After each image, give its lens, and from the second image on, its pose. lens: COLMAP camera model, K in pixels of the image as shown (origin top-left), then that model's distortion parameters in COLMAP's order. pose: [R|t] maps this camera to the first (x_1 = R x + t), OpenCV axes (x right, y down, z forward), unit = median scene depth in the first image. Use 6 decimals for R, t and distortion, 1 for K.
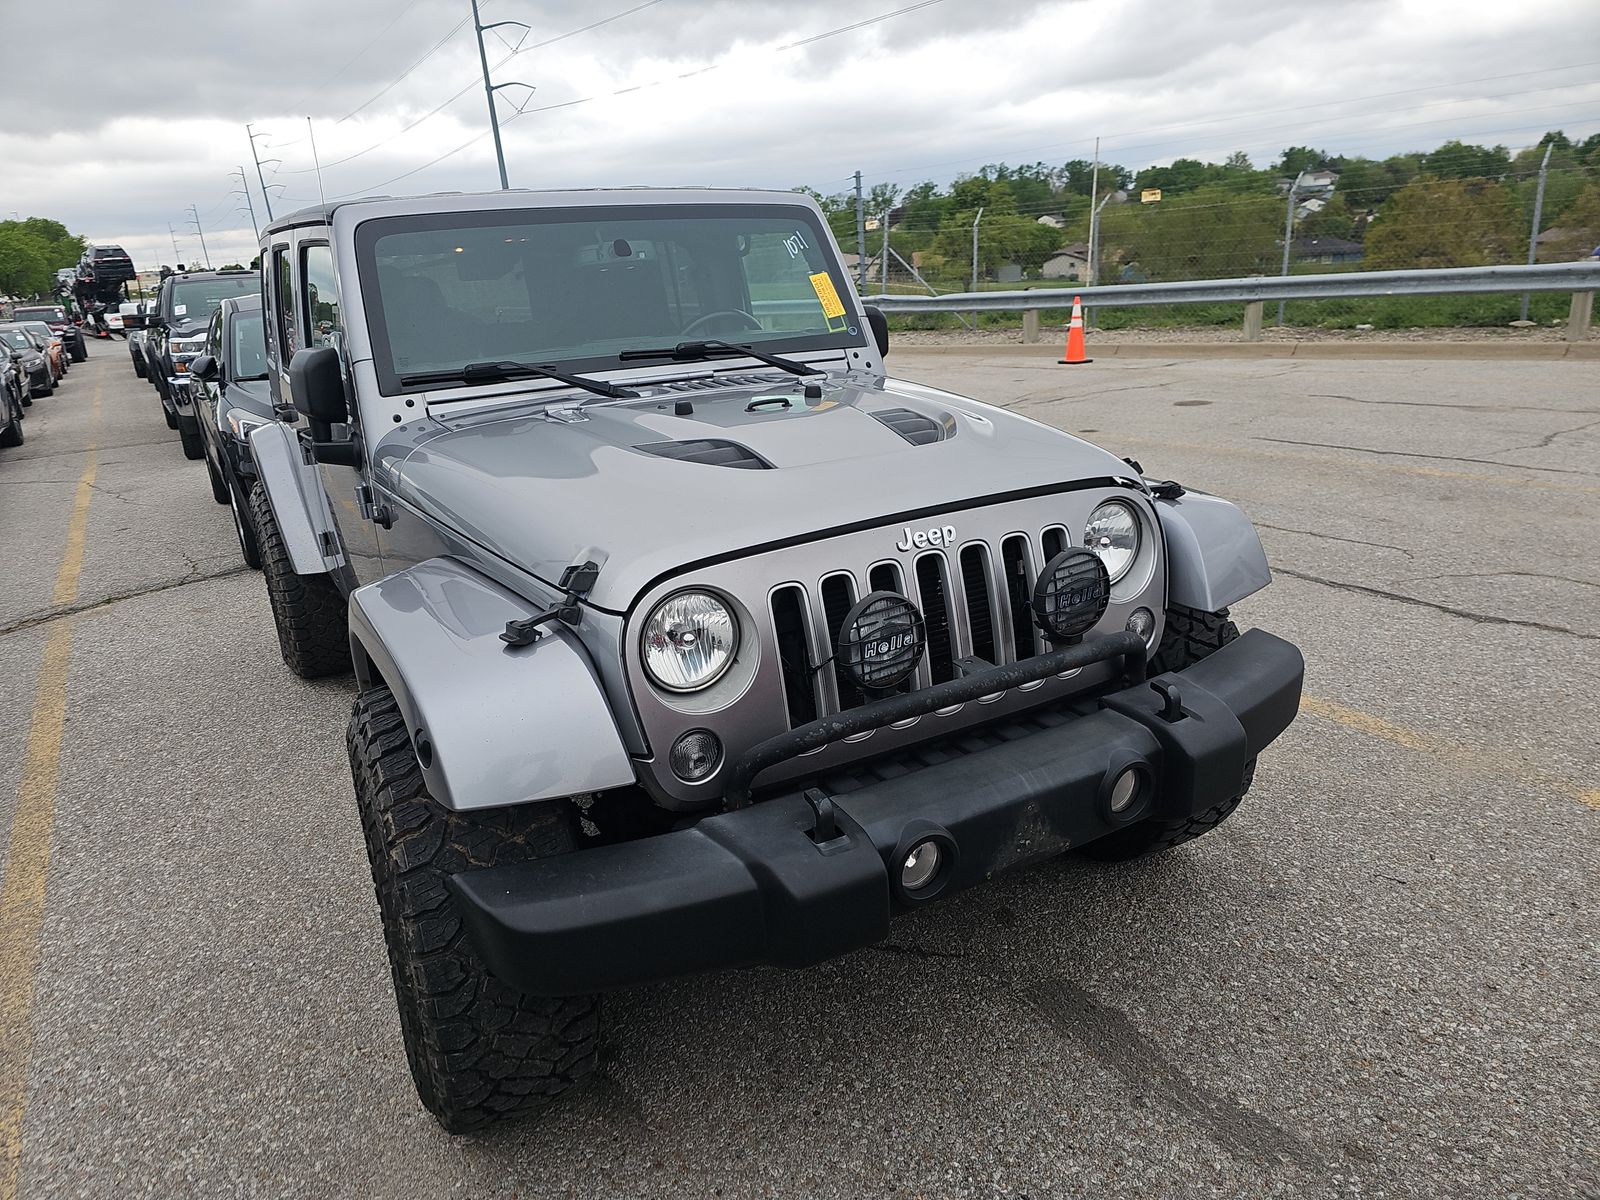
lens RADIAL K [[1076.3, 0, 800.0], [0, 1076.3, 600.0], [0, 0, 1]] dist [0.057182, -0.061659]
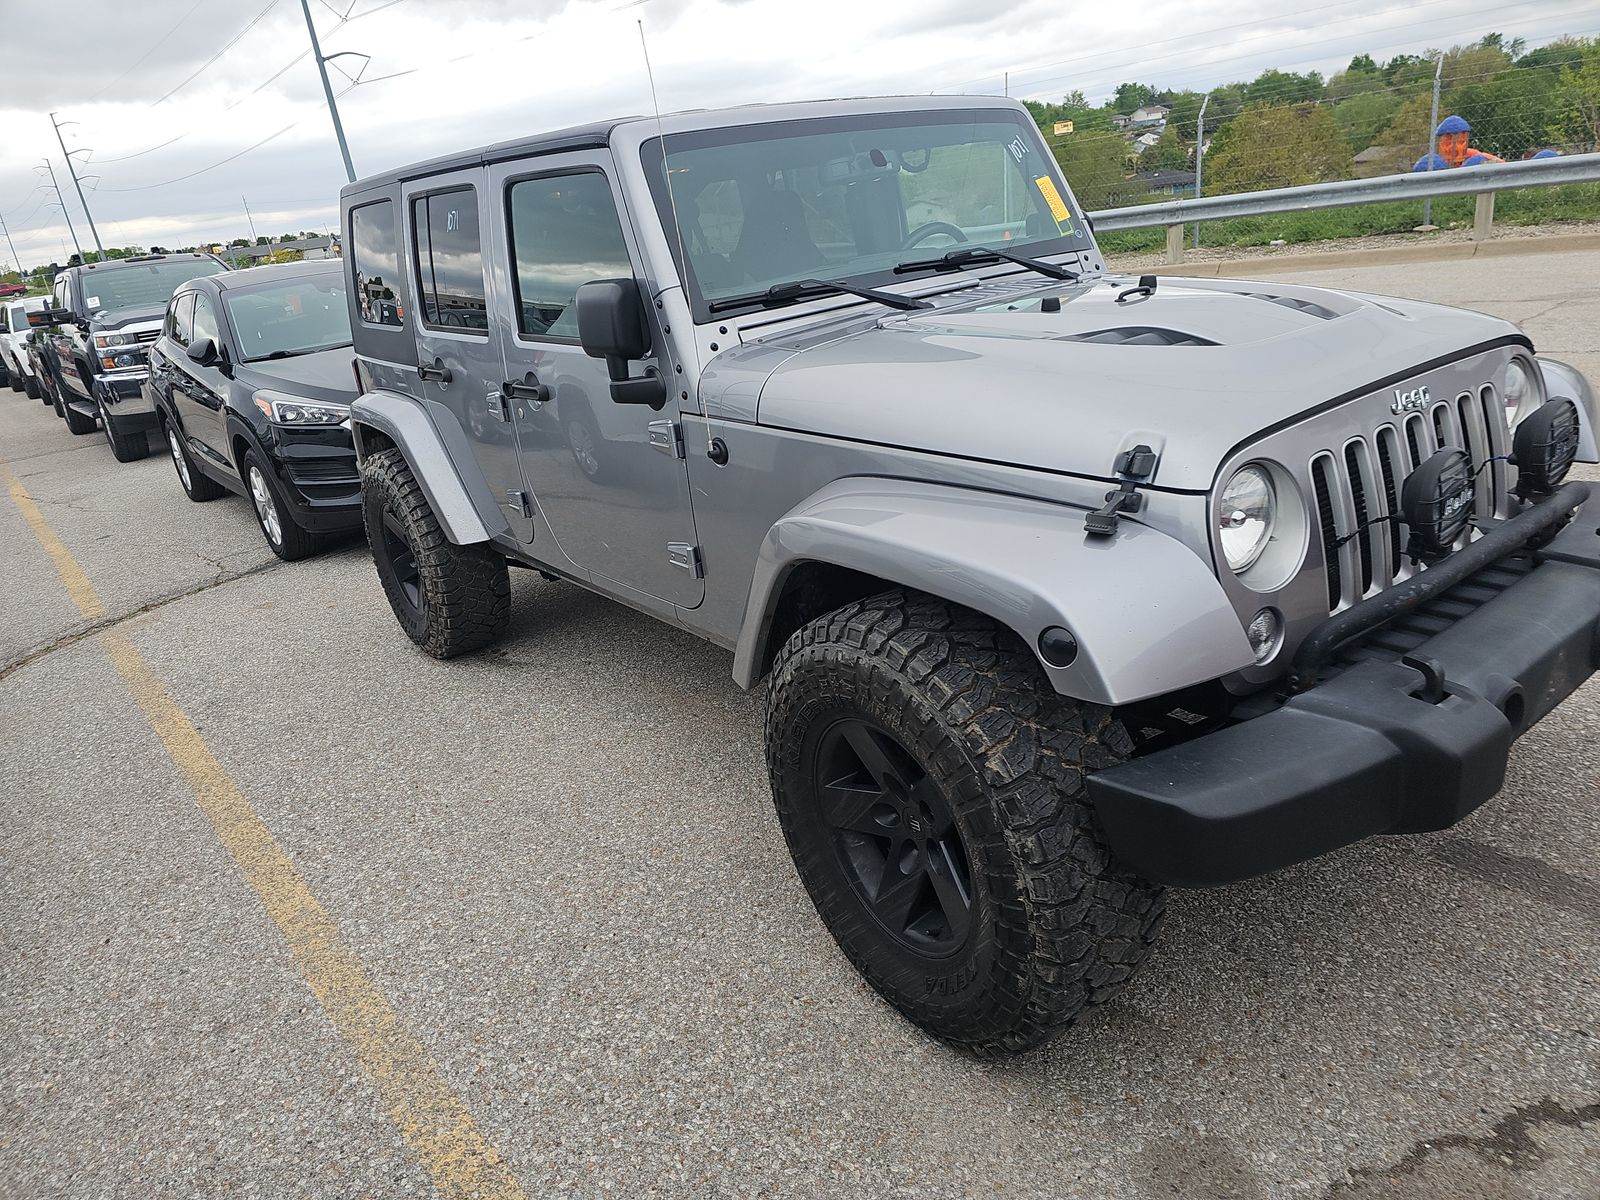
lens RADIAL K [[1072.4, 0, 810.8], [0, 1072.4, 583.0], [0, 0, 1]] dist [0.071034, -0.080221]
pose [[0.988896, -0.099082, 0.110763, -0.267742], [0.096756, 0.994963, 0.026193, 0.014507], [-0.112800, -0.015185, 0.993502, 0.033772]]
